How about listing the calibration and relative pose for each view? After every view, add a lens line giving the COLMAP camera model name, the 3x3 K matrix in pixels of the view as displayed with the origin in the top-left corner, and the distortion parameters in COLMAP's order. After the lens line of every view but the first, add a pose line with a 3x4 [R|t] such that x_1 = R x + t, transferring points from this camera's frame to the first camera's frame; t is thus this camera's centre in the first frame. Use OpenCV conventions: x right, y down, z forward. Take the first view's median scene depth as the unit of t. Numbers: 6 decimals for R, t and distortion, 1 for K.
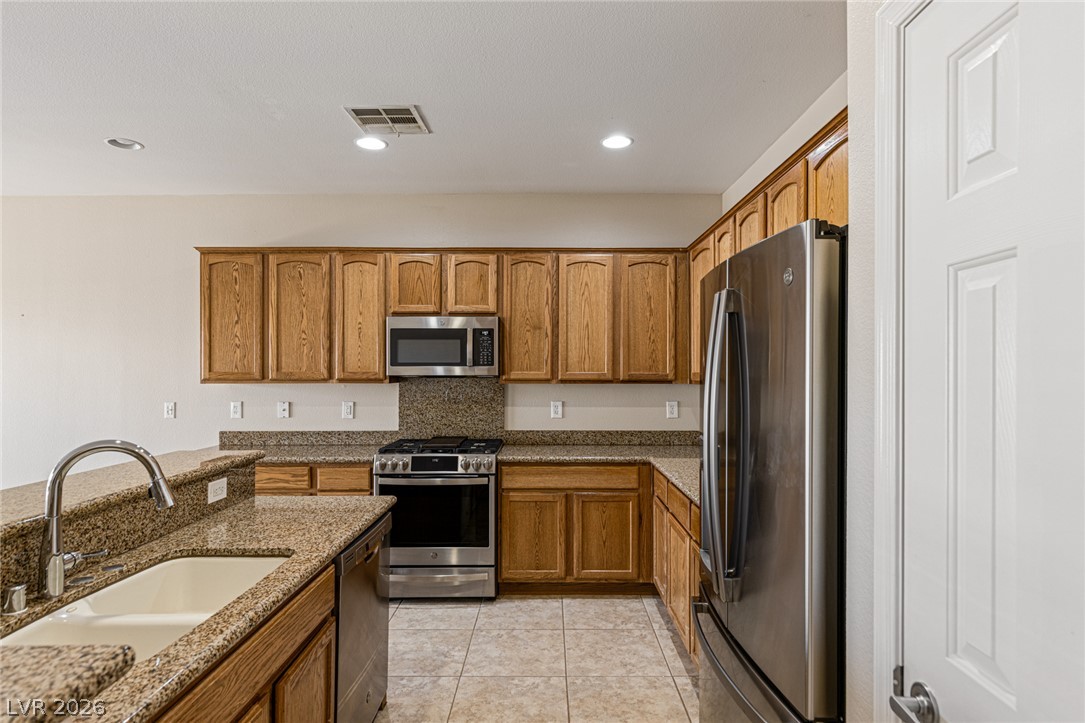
lens RADIAL K [[624.7, 0, 542.7], [0, 624.7, 364.0], [0, 0, 1]] dist [0.002063, 0.000236]
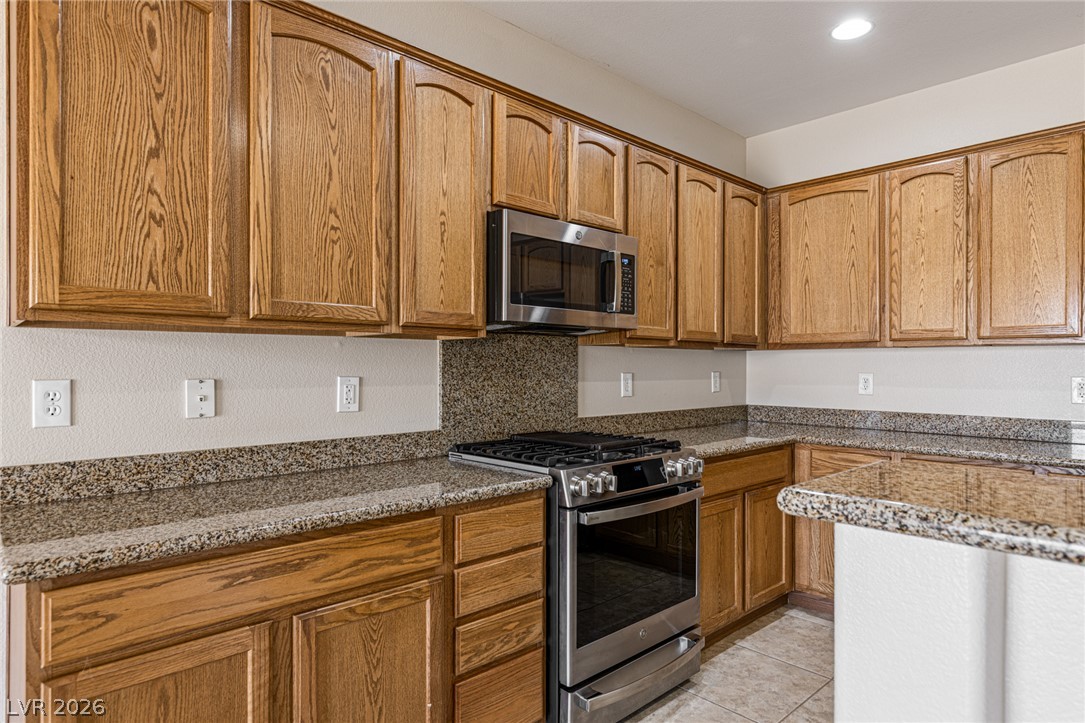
lens RADIAL K [[650.2, 0, 543.2], [0, 650.2, 363.2], [0, 0, 1]] dist [0.004962, -0.001271]
pose [[0.705336, 0.005428, 0.708853, -0.598399], [-0.005443, 0.999983, -0.002241, 0.053518], [-0.708853, -0.002277, 0.705353, 0.579614]]
